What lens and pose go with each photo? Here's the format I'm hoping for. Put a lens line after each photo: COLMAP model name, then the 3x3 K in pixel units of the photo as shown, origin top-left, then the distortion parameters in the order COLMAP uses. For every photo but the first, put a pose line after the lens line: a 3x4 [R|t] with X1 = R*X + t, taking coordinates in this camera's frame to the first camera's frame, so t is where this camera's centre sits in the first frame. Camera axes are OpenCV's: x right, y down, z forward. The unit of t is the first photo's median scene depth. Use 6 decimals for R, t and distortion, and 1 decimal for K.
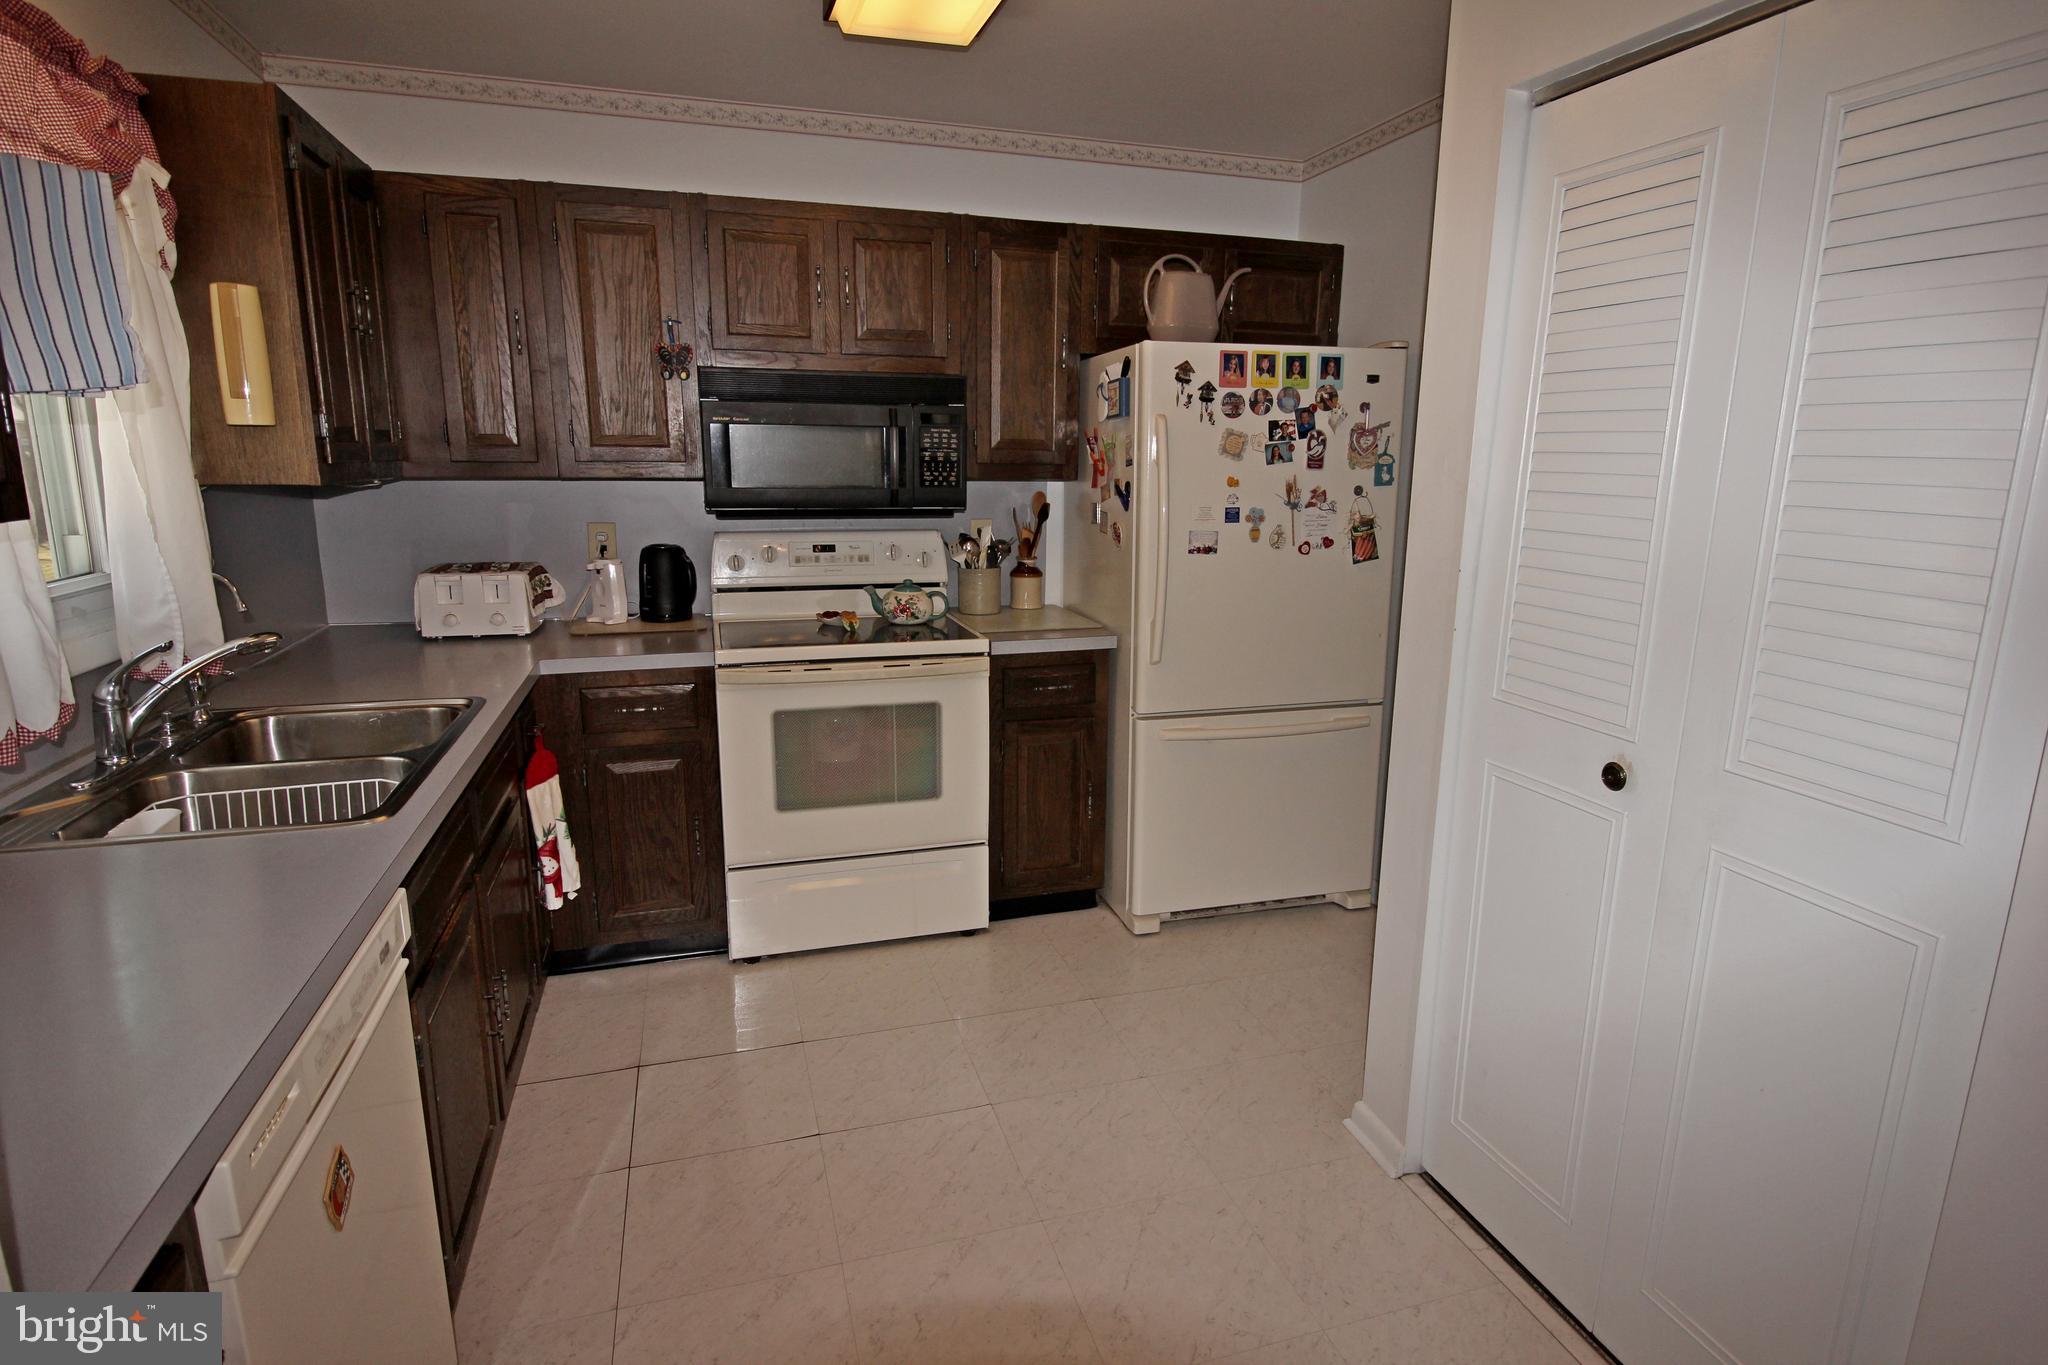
lens RADIAL K [[1090.8, 0, 1024.0], [0, 1090.8, 682.5], [0, 0, 1]] dist [-0.000565, -0.001740]
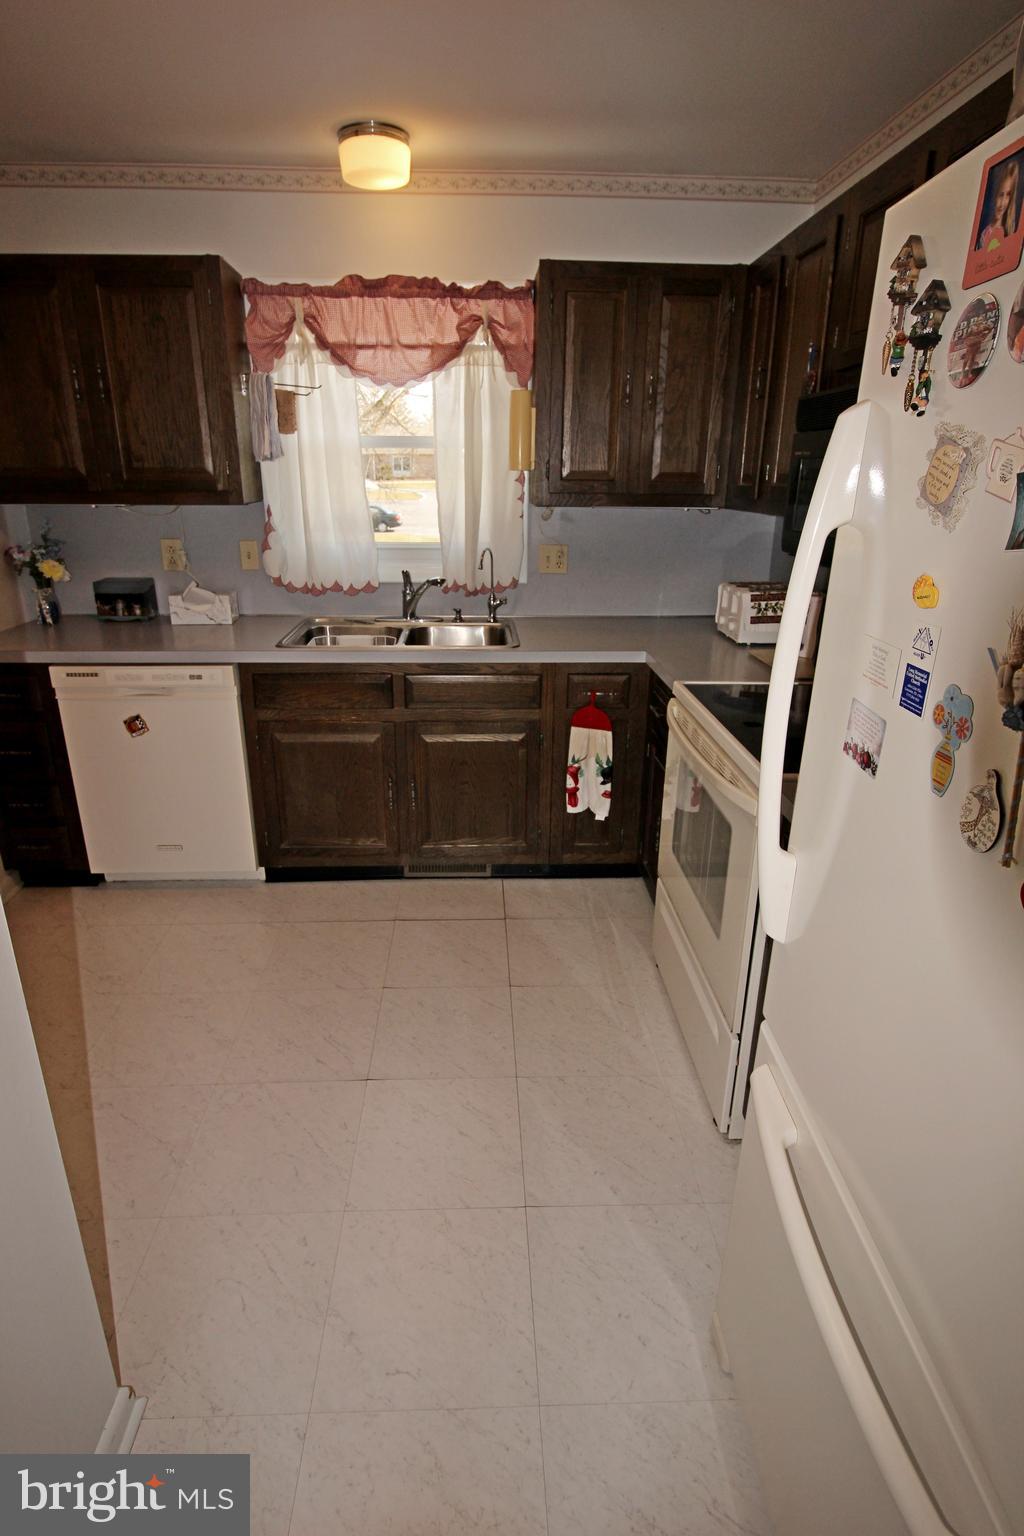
lens RADIAL K [[789.9, 0, 512.3], [0, 789.9, 751.5], [0, 0, 1]] dist [-0.005094, -0.000477]
pose [[-0.254903, 0.308295, -0.916504, 0.456507], [-0.215250, 0.905941, 0.364608, -0.201104], [0.942705, 0.290217, -0.164566, 0.937091]]
